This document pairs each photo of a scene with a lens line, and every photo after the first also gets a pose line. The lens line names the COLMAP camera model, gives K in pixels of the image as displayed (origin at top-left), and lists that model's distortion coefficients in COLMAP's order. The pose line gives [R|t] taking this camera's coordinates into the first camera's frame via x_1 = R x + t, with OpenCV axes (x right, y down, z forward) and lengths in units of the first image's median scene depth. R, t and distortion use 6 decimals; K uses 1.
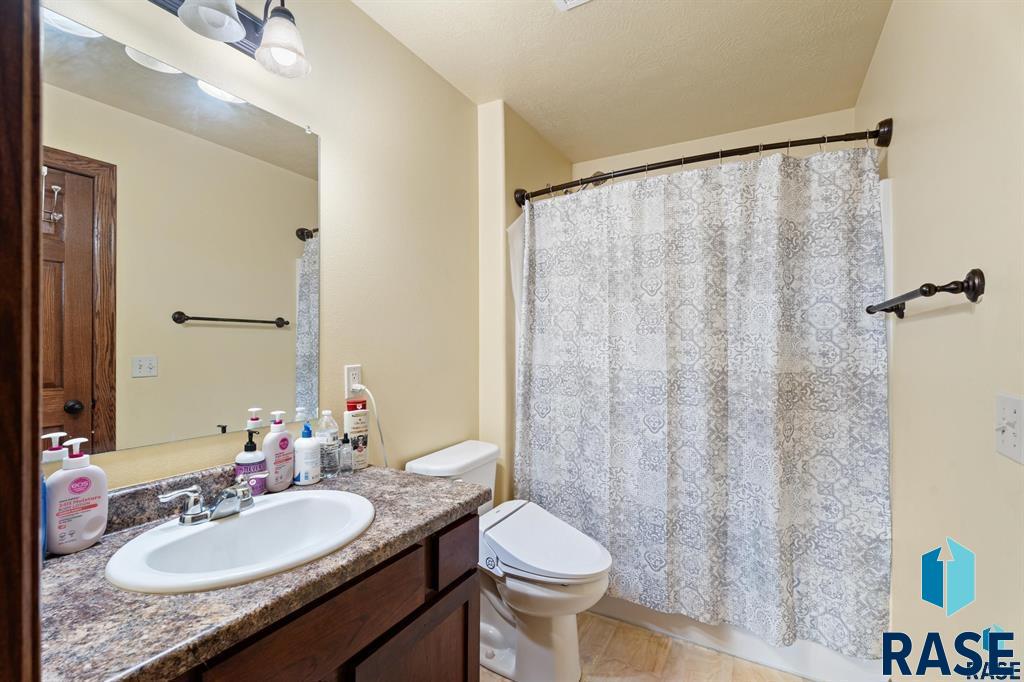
lens RADIAL K [[454.6, 0, 515.4], [0, 454.6, 348.3], [0, 0, 1]] dist [0.001340, 0.000472]
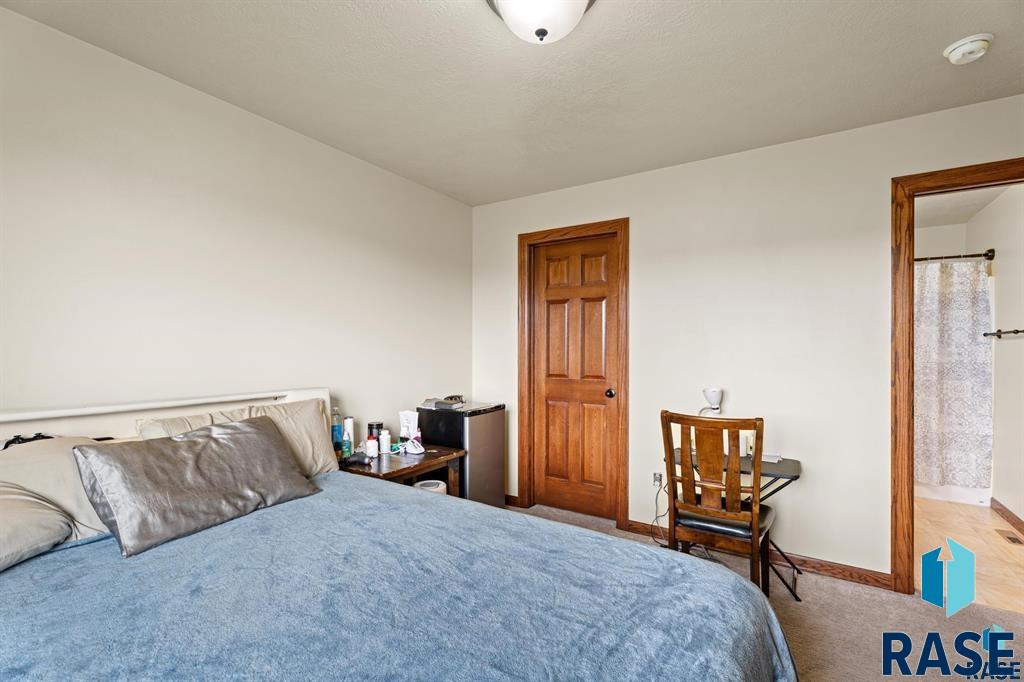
lens RADIAL K [[454.6, 0, 521.8], [0, 454.6, 350.2], [0, 0, 1]] dist [0.001340, 0.000472]
pose [[0.998826, -0.001691, -0.048419, -1.345850], [0.002078, 0.999966, 0.007944, -0.027474], [0.048404, -0.008035, 0.998796, -1.315585]]
